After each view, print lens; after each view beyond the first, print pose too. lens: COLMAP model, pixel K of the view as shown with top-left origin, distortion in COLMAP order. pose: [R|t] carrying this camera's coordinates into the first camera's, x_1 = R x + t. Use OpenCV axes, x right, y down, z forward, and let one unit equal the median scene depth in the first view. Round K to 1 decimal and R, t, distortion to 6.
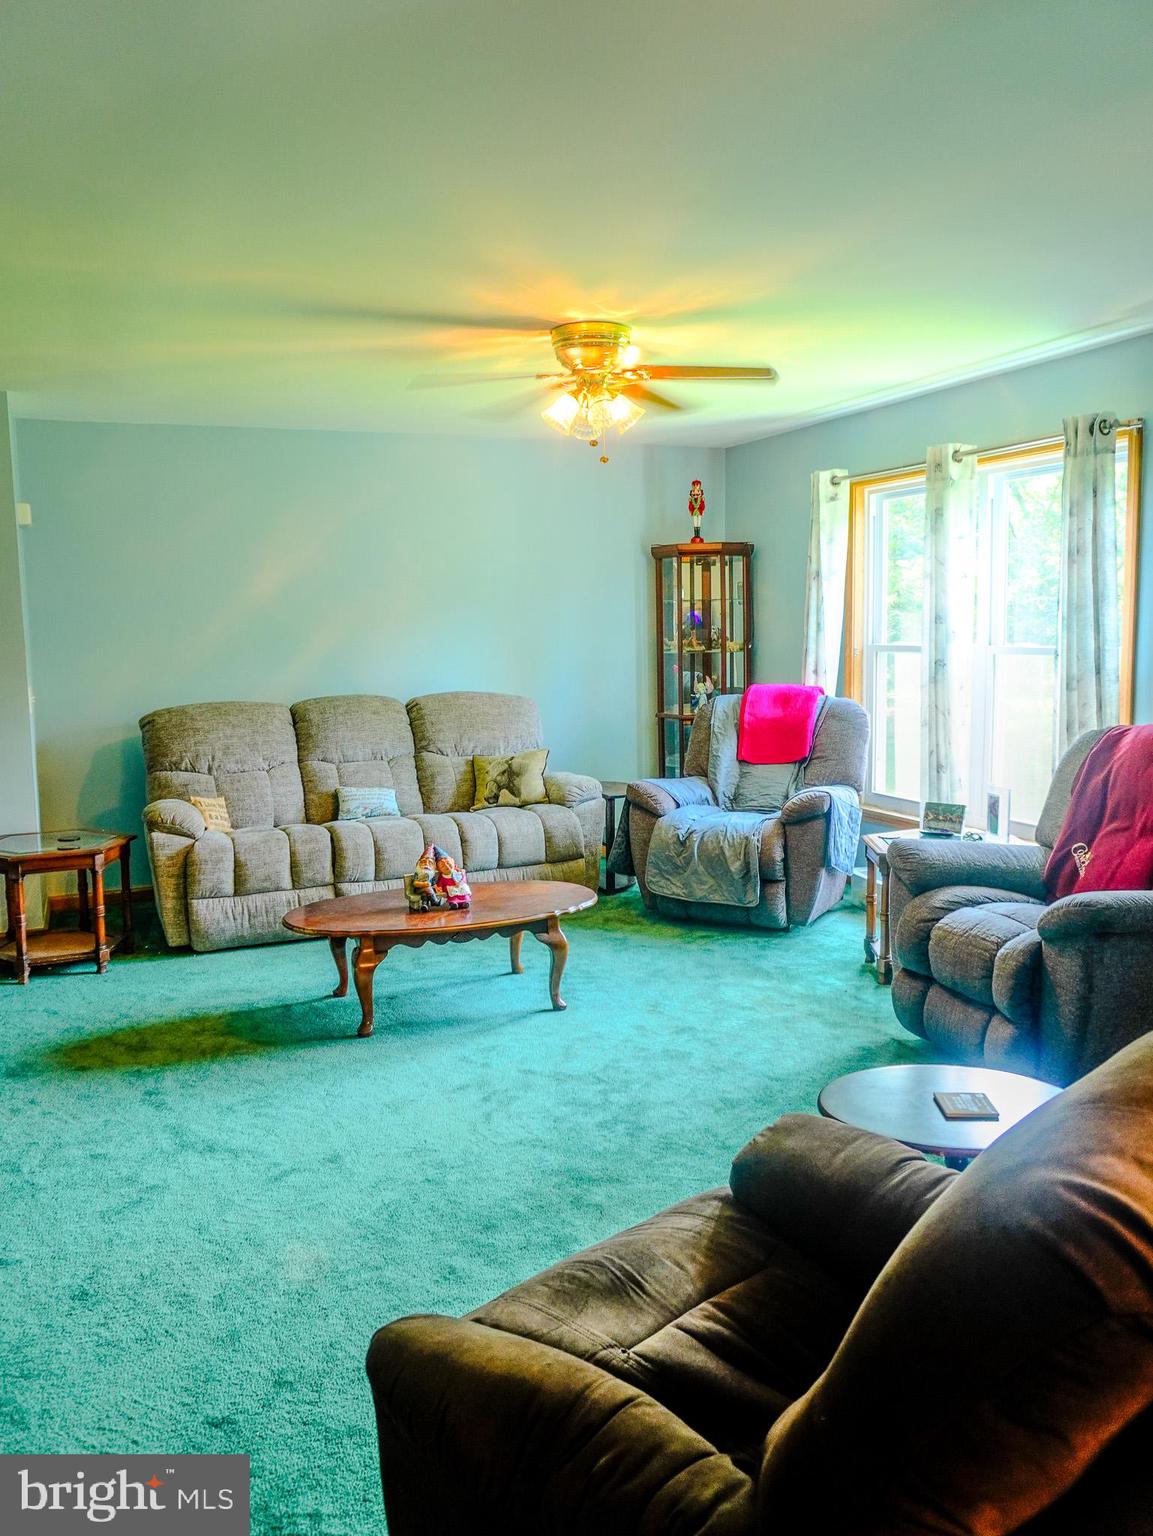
lens RADIAL K [[1177.1, 0, 576.5], [0, 1177.1, 768.0], [0, 0, 1]] dist [-0.039148, 0.001528]
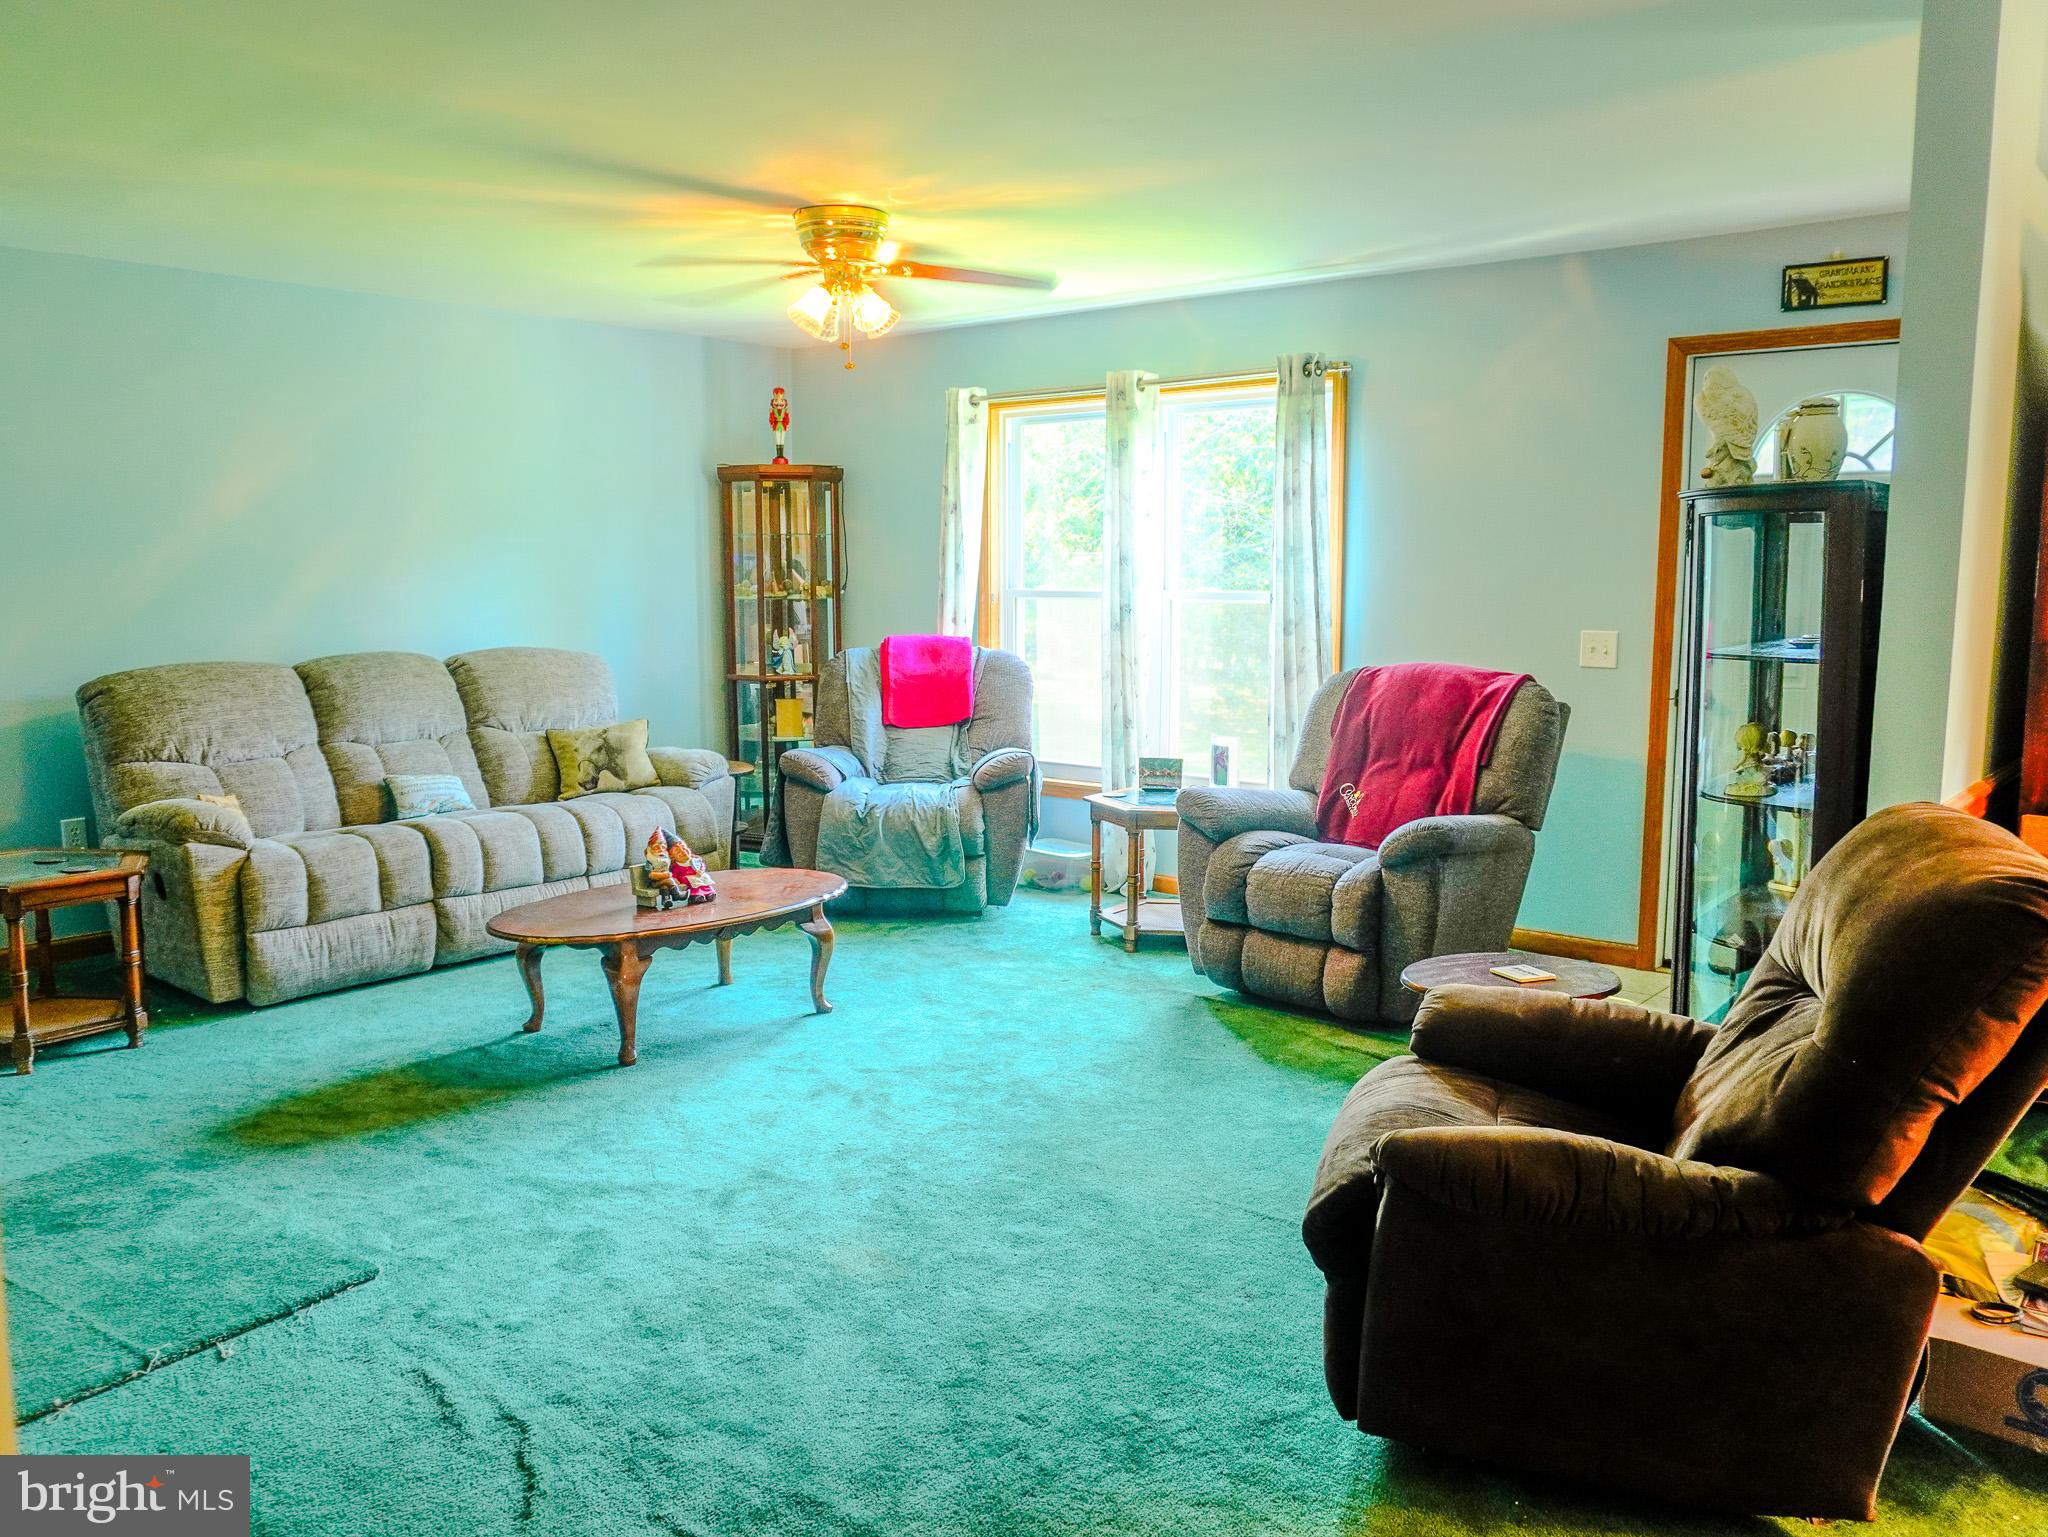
lens RADIAL K [[1581.2, 0, 1028.6], [0, 1581.2, 772.3], [0, 0, 1]] dist [-0.048488, 0.036892]
pose [[0.892334, -0.041608, 0.449455, -0.325938], [0.040380, 0.999108, 0.012322, 0.020657], [-0.449566, 0.007154, 0.893218, -0.070861]]
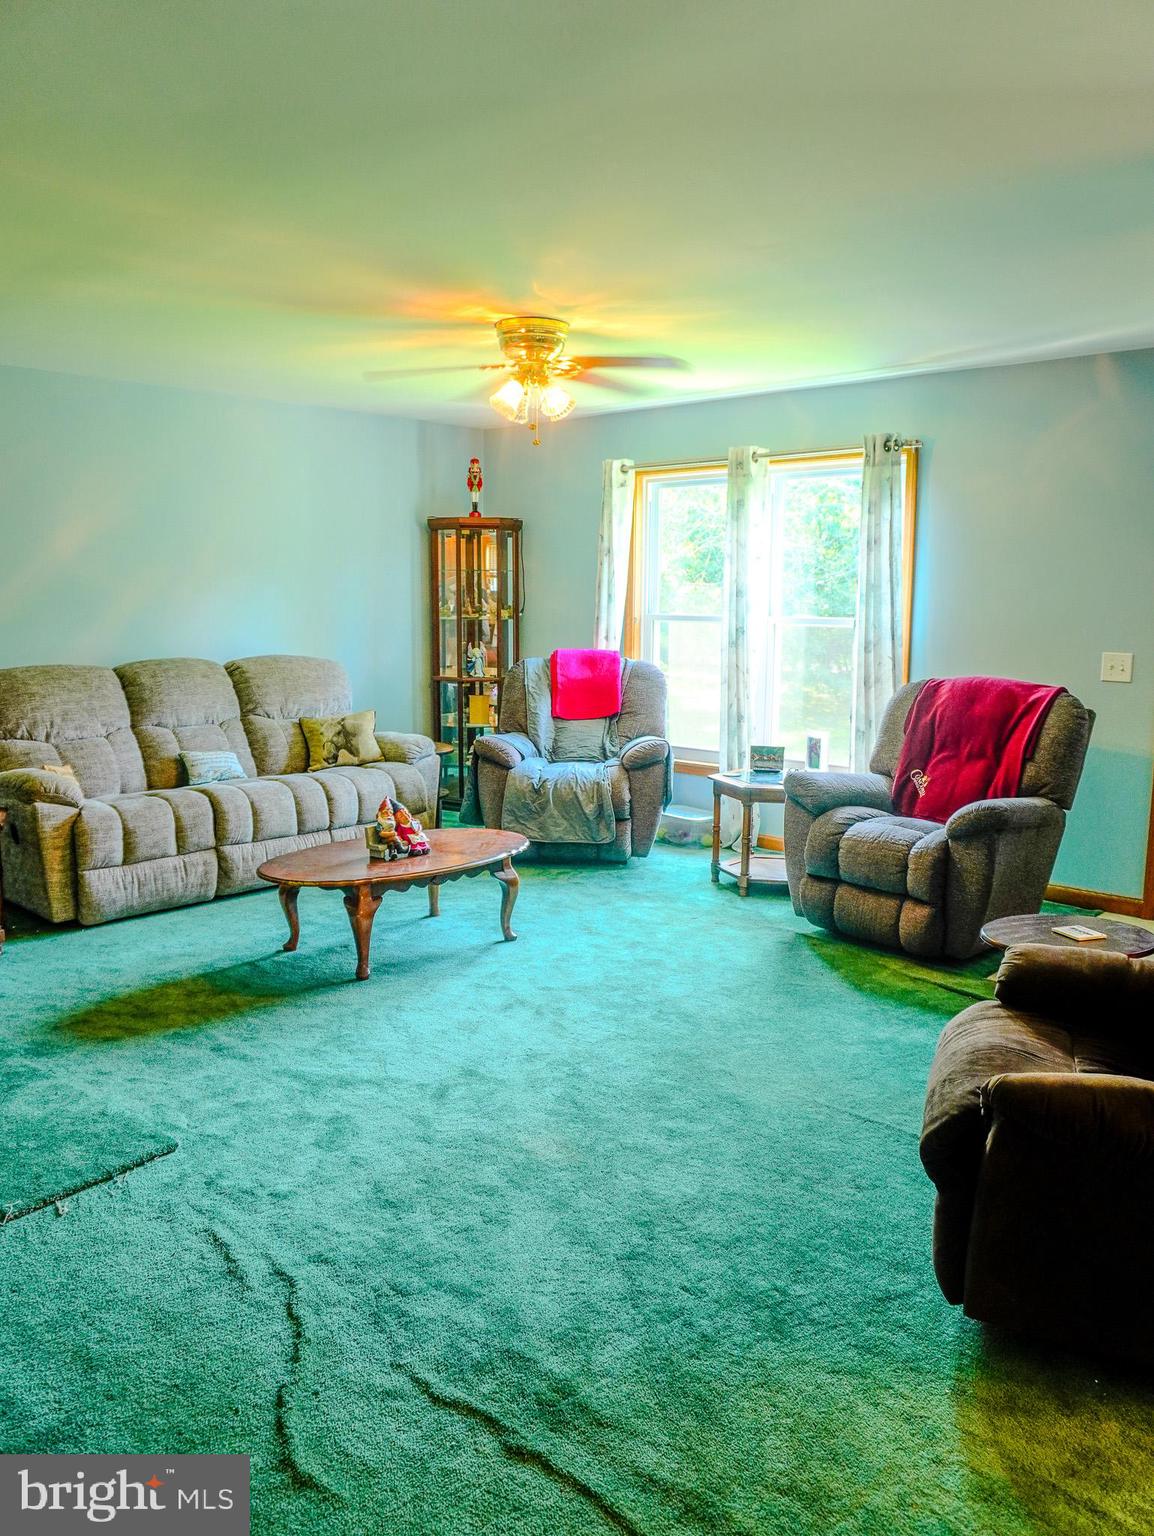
lens RADIAL K [[1168.6, 0, 577.0], [0, 1168.6, 768.0], [0, 0, 1]] dist [-0.051766, 0.049211]
pose [[0.916496, -0.036500, 0.398376, -0.327120], [0.026473, 0.999180, 0.030643, 0.009906], [-0.399168, -0.017538, 0.916710, -0.024403]]
